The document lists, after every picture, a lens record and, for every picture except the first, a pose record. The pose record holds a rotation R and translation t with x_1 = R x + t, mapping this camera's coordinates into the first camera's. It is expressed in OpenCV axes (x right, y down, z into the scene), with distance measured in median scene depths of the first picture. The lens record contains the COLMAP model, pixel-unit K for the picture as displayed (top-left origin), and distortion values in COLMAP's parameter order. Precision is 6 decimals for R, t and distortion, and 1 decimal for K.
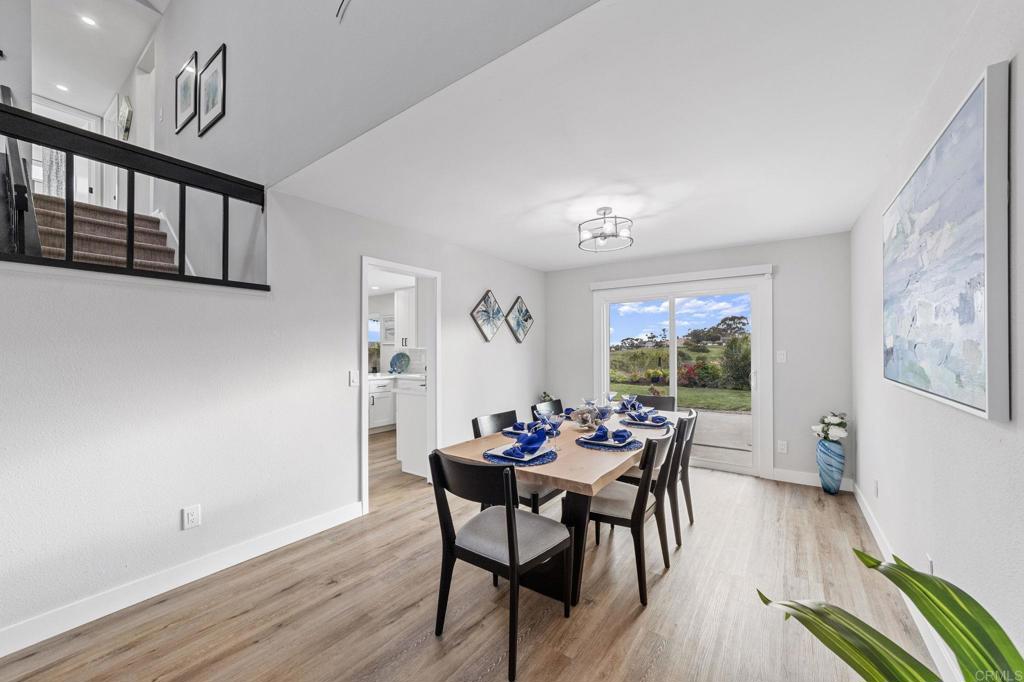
lens RADIAL K [[392.6, 0, 519.0], [0, 392.6, 345.7], [0, 0, 1]] dist [-0.011379, 0.004353]
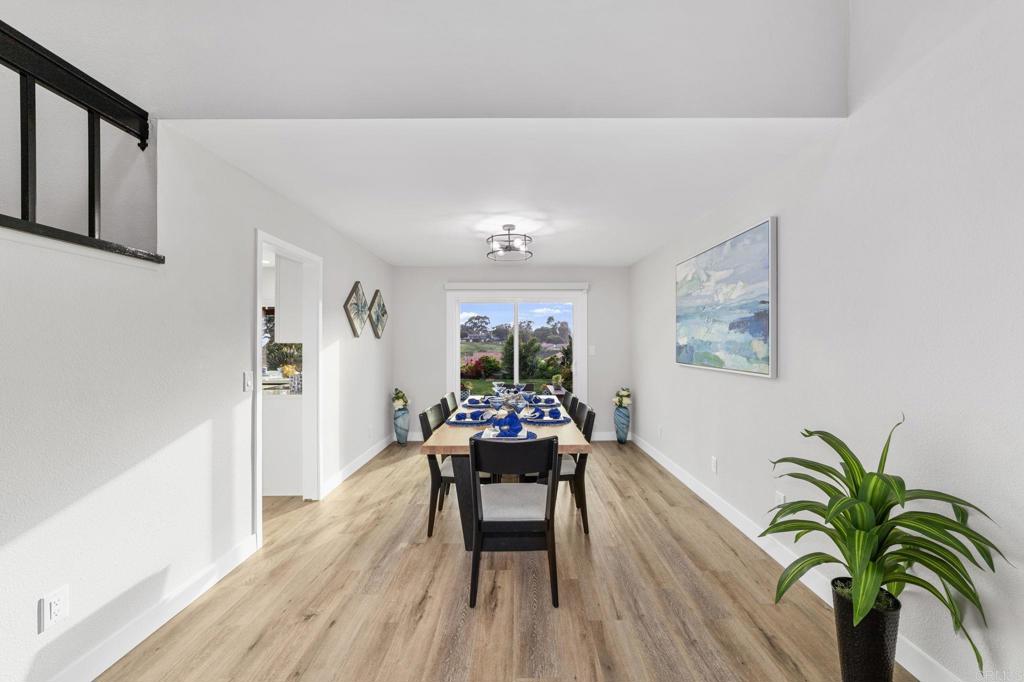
lens RADIAL K [[392.6, 0, 532.3], [0, 392.6, 342.3], [0, 0, 1]] dist [-0.011379, 0.004353]
pose [[0.801350, 0.006052, 0.598165, -0.424005], [-0.007167, 0.999974, -0.000516, 0.000310], [-0.598153, -0.003874, 0.801373, 0.016551]]
